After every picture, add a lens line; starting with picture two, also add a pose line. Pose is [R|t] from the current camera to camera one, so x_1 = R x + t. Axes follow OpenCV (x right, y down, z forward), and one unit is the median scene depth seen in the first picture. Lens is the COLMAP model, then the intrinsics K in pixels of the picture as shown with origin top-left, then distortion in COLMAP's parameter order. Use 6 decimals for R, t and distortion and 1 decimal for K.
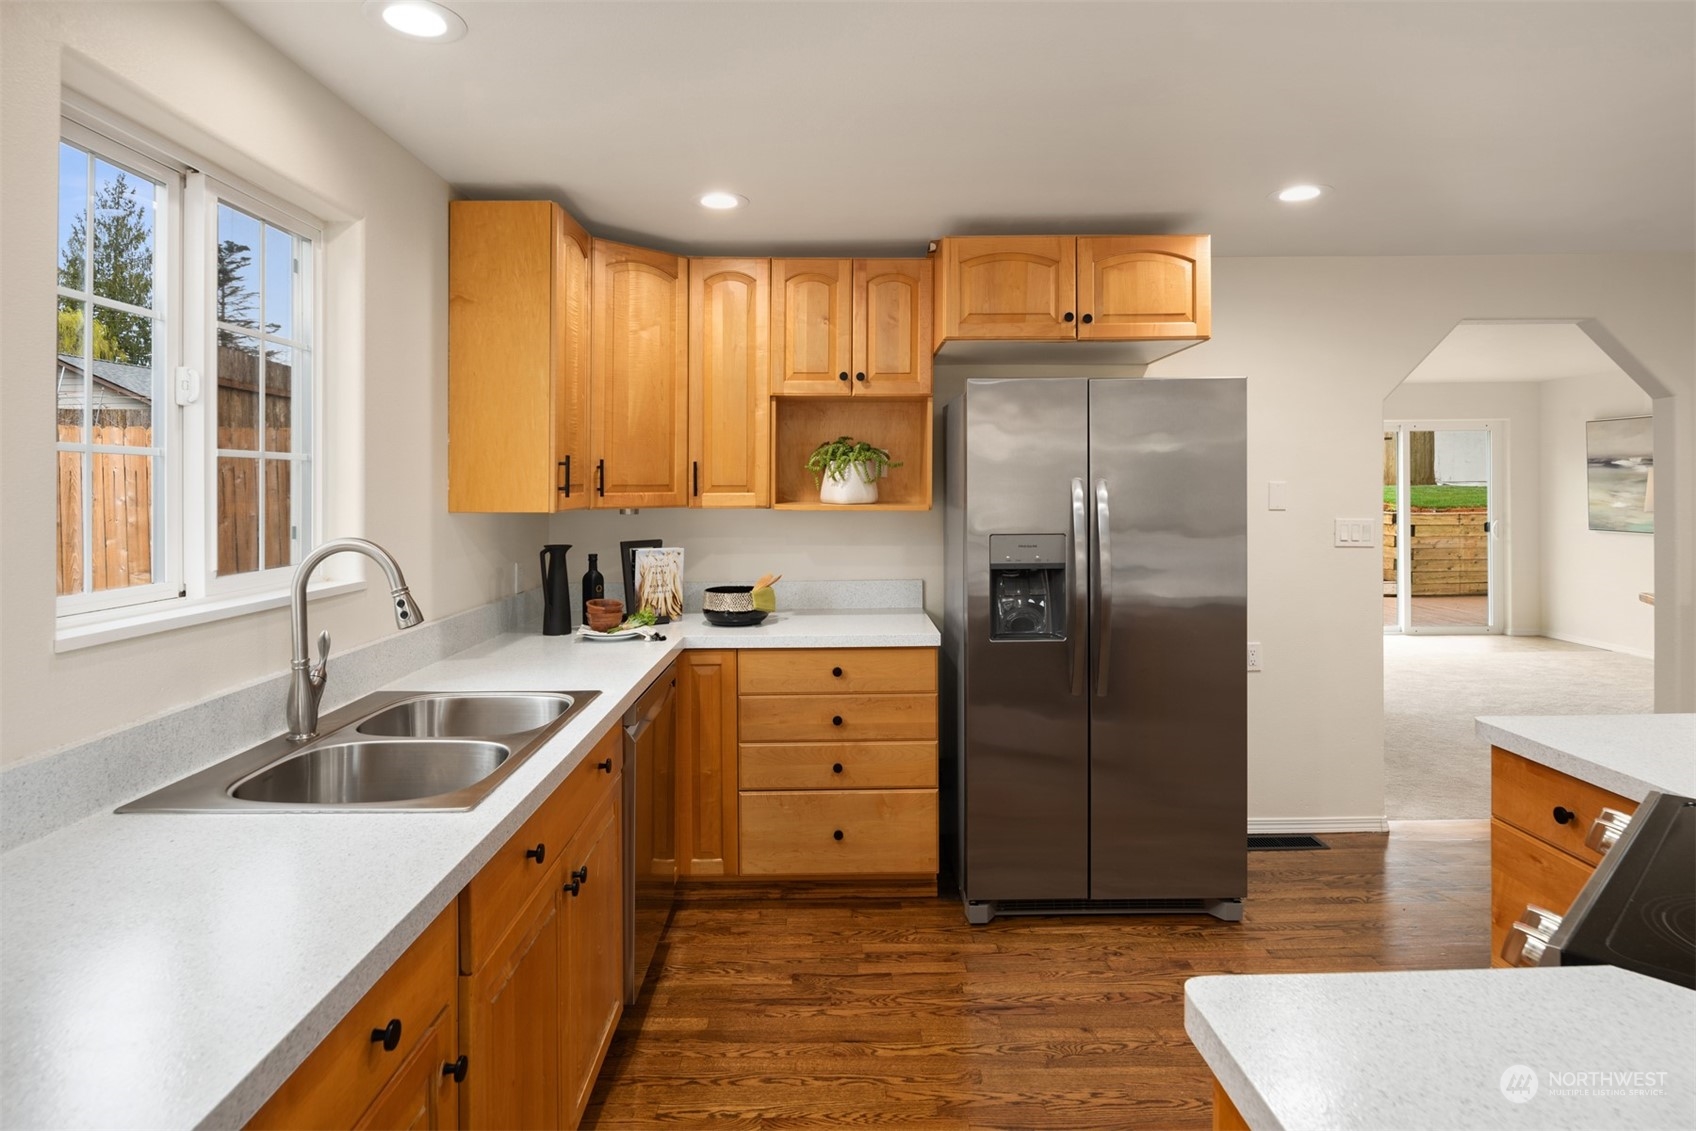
lens RADIAL K [[981.2, 0, 848.0], [0, 981.2, 565.5], [0, 0, 1]] dist [0.002827, 0.001042]
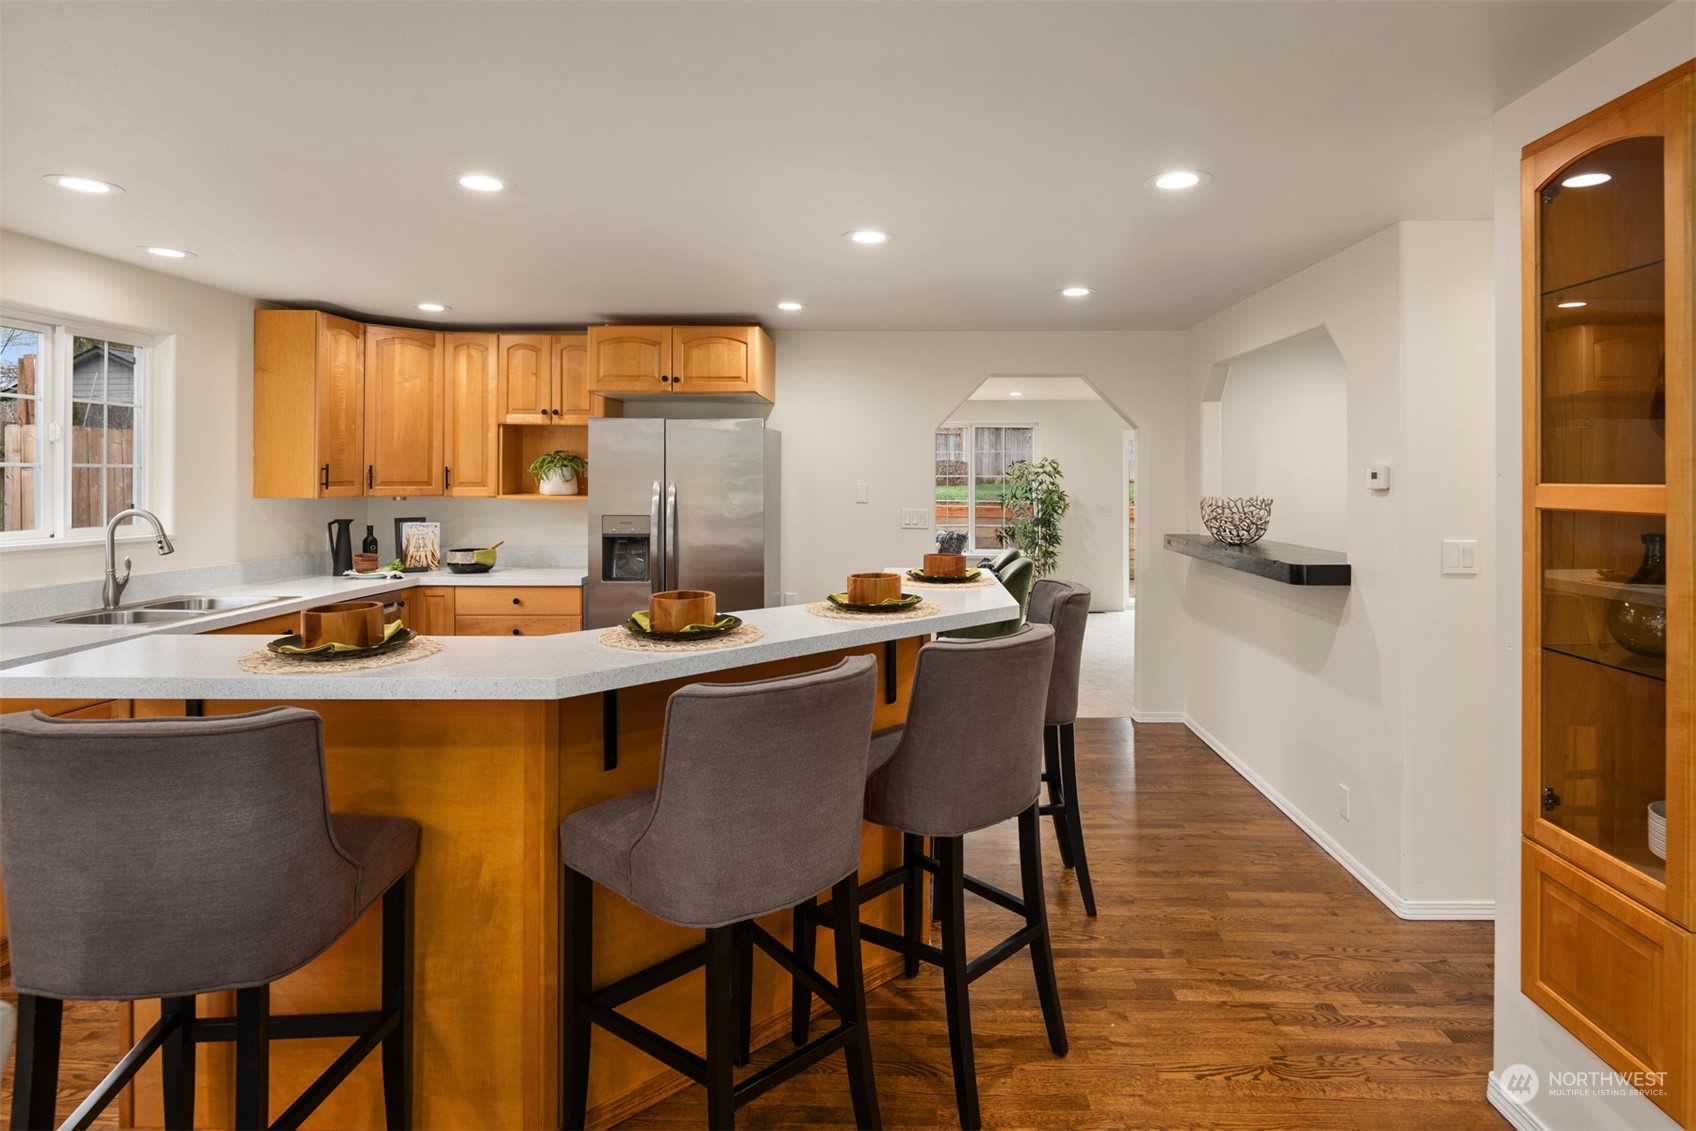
lens RADIAL K [[921.0, 0, 848.0], [0, 921.0, 565.5], [0, 0, 1]] dist [0.000229, -0.000812]
pose [[0.999915, 0.012209, -0.004562, 0.519730], [-0.012147, 0.999838, 0.013315, 0.023782], [0.004724, -0.013258, 0.999901, -0.474346]]
